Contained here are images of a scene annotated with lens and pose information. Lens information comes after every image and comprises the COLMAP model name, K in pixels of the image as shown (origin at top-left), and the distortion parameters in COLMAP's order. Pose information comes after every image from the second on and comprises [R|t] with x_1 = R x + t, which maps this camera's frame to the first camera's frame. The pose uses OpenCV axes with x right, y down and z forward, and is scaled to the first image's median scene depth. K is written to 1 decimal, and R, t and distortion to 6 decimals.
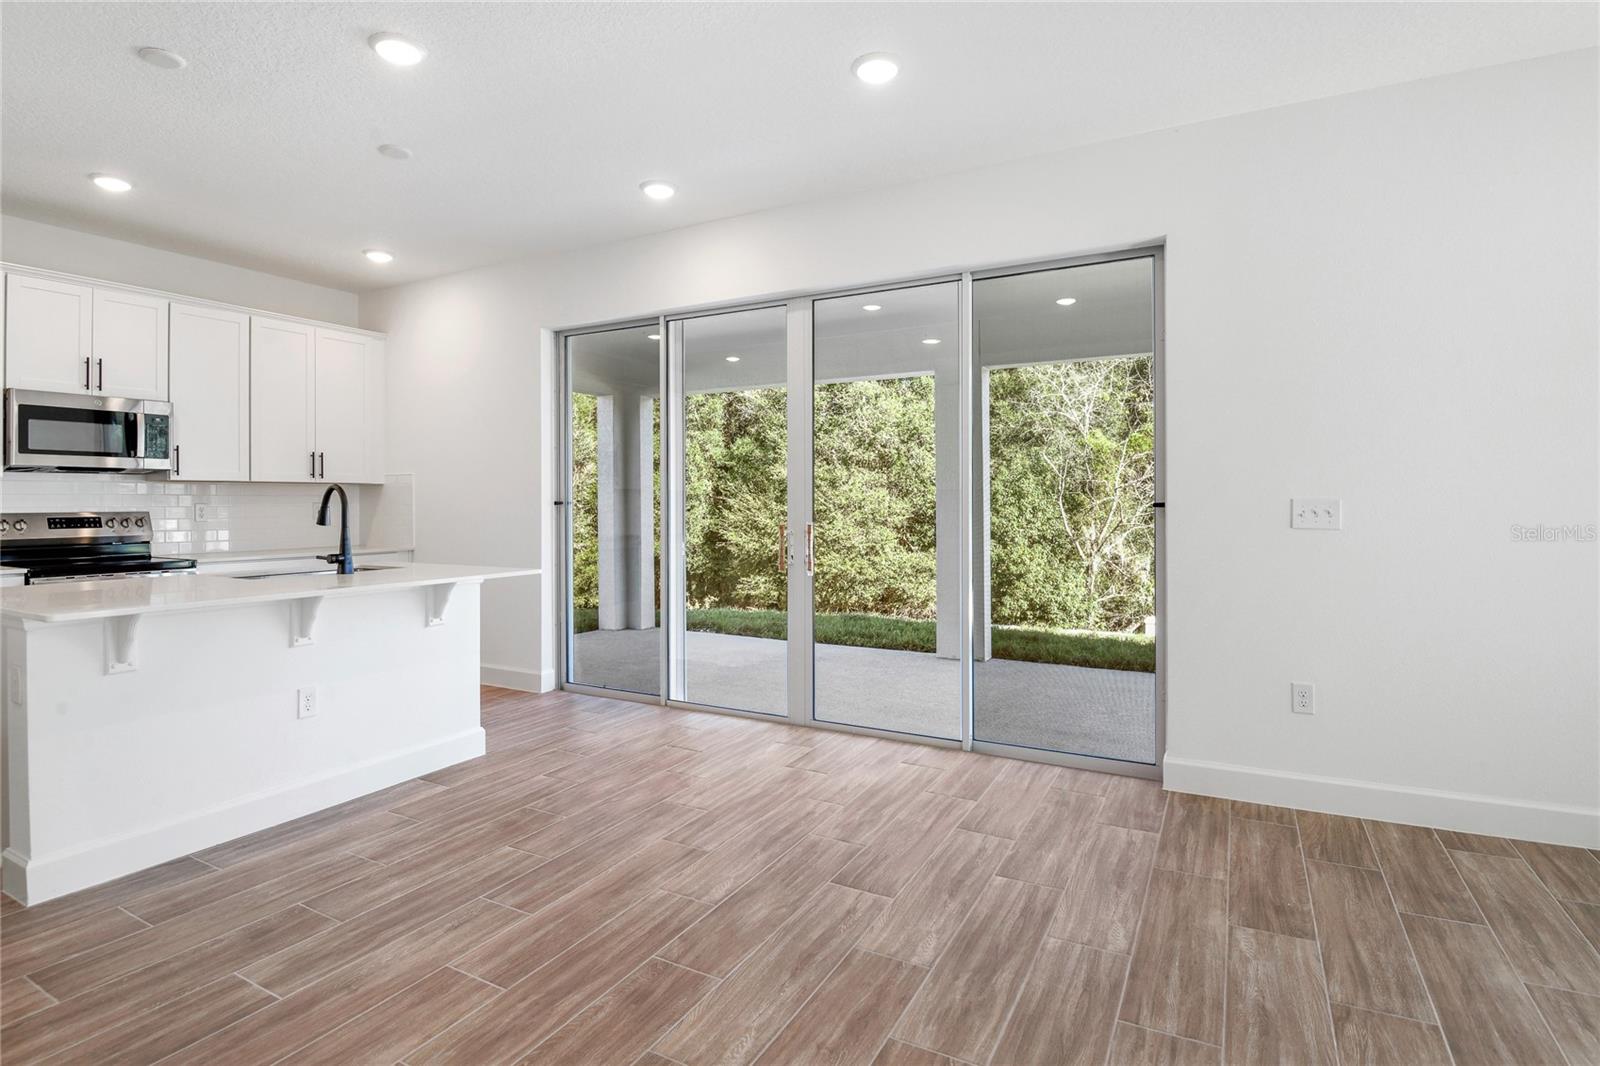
lens RADIAL K [[800.9, 0, 800.2], [0, 800.9, 505.3], [0, 0, 1]] dist [-0.001630, -0.019654]
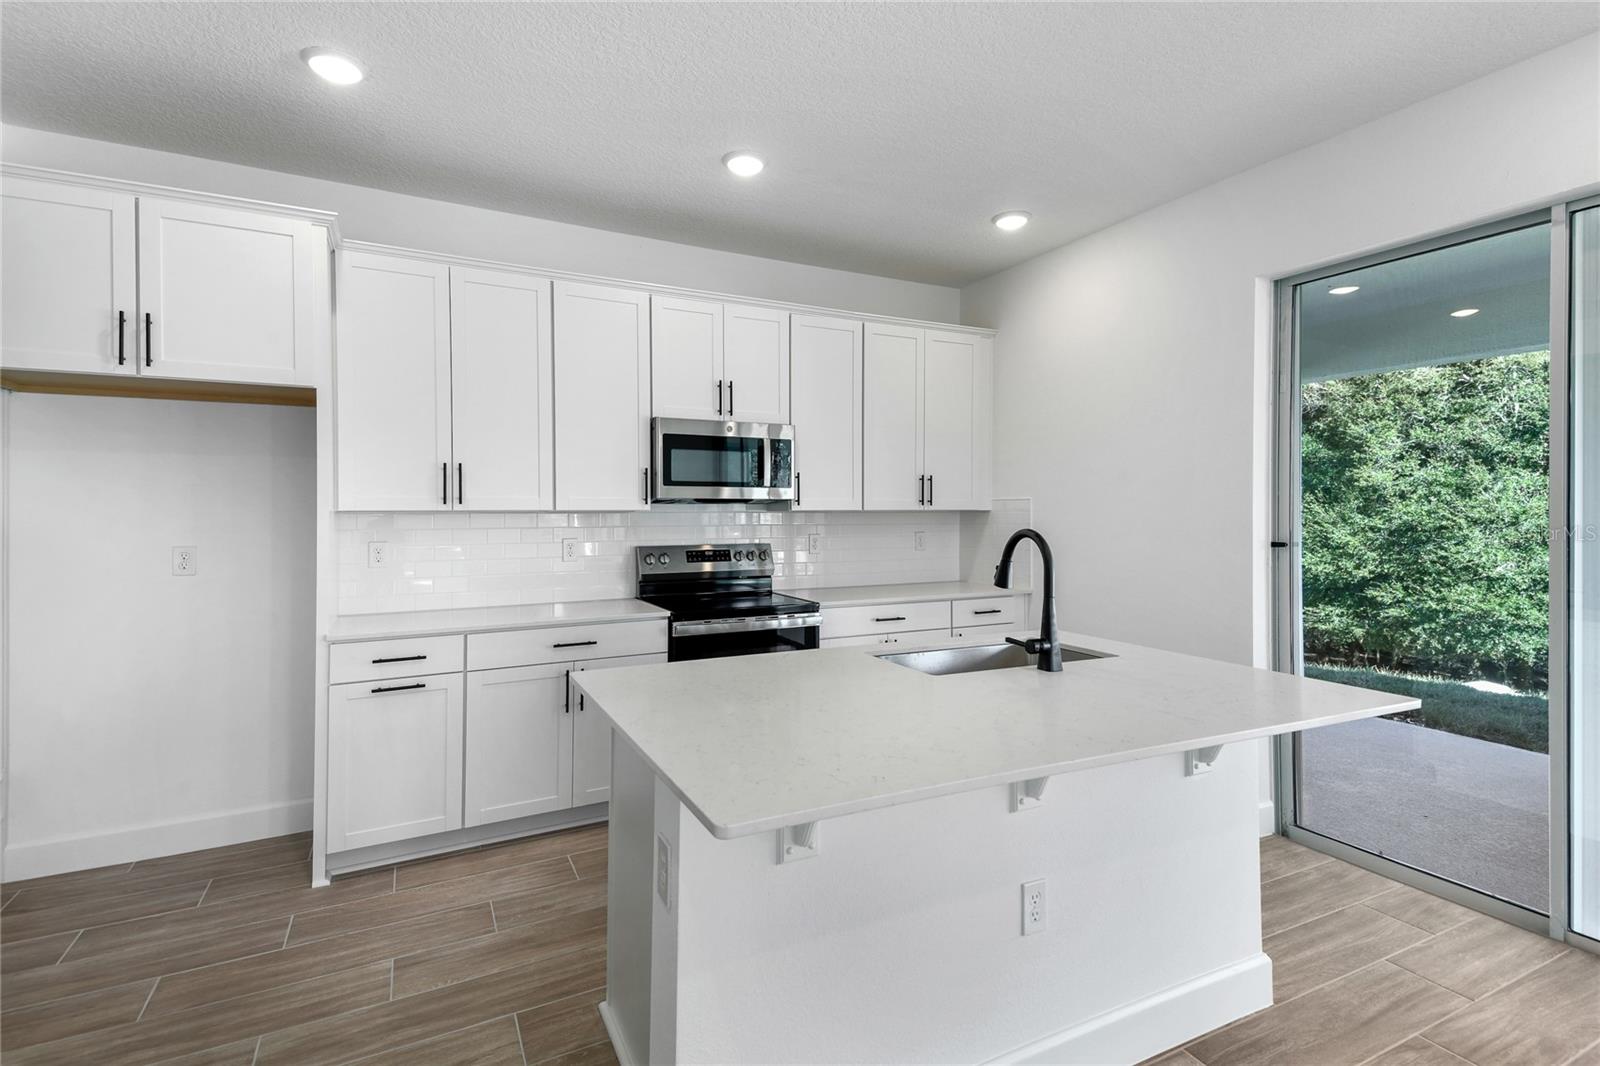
lens RADIAL K [[772.8, 0, 795.0], [0, 772.8, 509.8], [0, 0, 1]] dist [0.087935, -0.041625]
pose [[0.822369, 0.002859, -0.568948, -0.257059], [-0.004916, 0.999986, -0.002080, -0.027647], [0.568934, 0.004508, 0.822371, 0.247034]]
